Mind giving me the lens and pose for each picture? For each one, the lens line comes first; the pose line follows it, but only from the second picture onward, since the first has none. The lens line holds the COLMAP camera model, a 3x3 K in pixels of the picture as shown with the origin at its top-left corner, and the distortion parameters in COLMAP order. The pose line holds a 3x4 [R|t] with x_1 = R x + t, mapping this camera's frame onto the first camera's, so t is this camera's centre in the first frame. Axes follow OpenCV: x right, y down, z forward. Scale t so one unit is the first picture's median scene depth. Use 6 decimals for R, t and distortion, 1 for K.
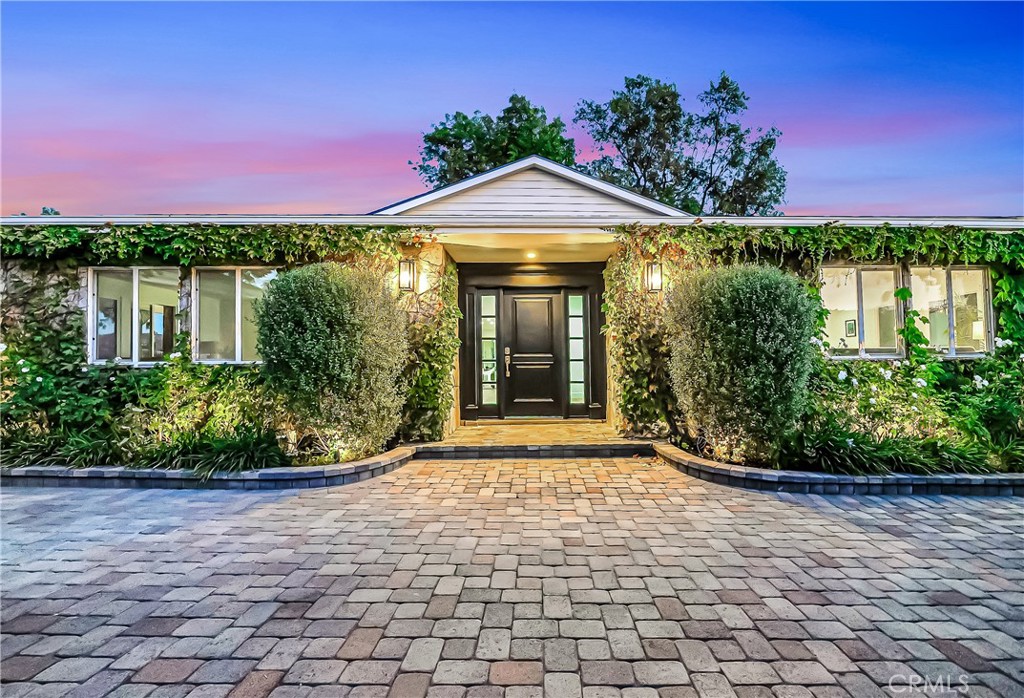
lens RADIAL K [[452.5, 0, 505.3], [0, 452.5, 345.2], [0, 0, 1]] dist [-0.003298, -0.000437]
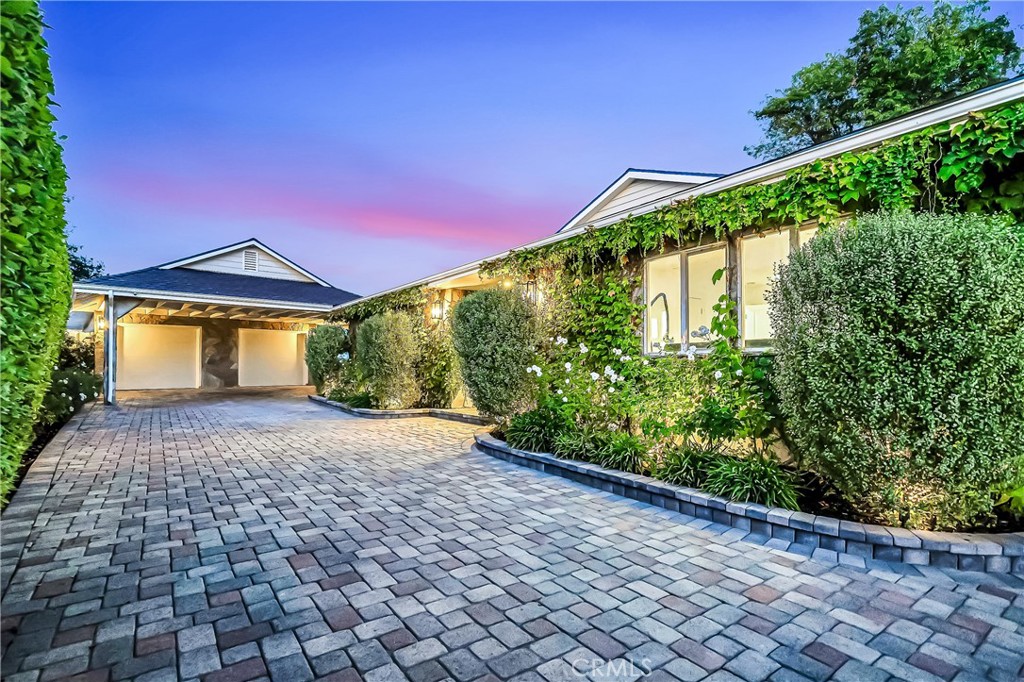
lens RADIAL K [[475.8, 0, 517.9], [0, 475.8, 363.6], [0, 0, 1]] dist [0.001537, 0.000215]
pose [[0.587746, -0.005423, -0.809027, 1.312483], [0.028173, 0.999508, 0.013768, 0.025001], [0.808555, -0.030885, 0.587610, 0.166287]]
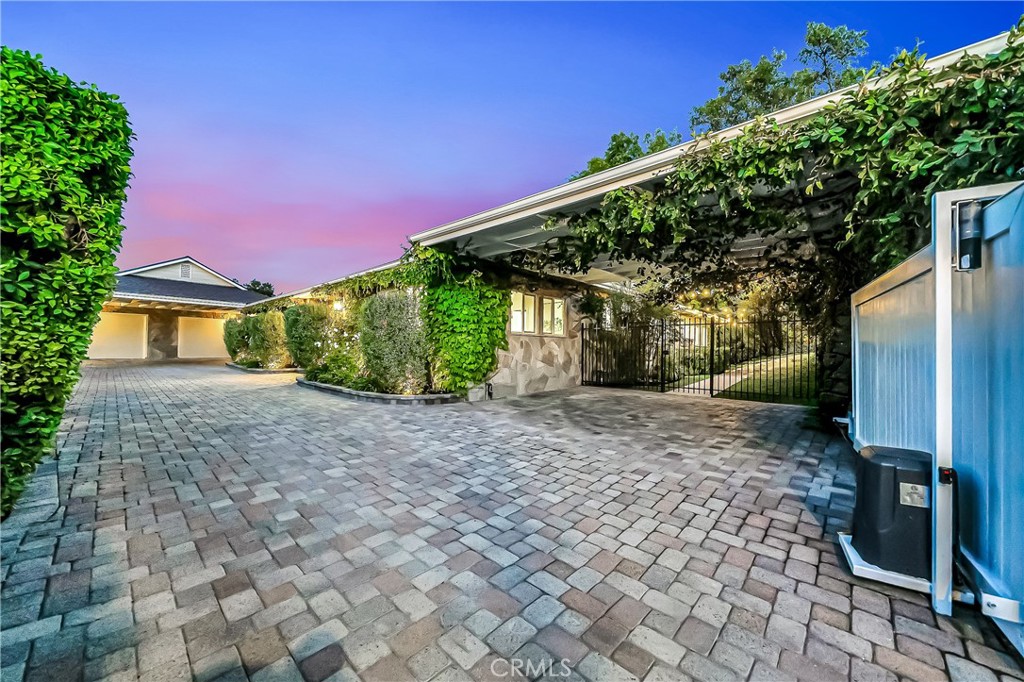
lens RADIAL K [[372.9, 0, 511.5], [0, 372.9, 342.3], [0, 0, 1]] dist [-0.001488, -0.000164]
pose [[0.721311, -0.003495, -0.692602, 2.282078], [0.017916, 0.999747, 0.013614, 0.032283], [0.692379, -0.022228, 0.721191, 0.171529]]
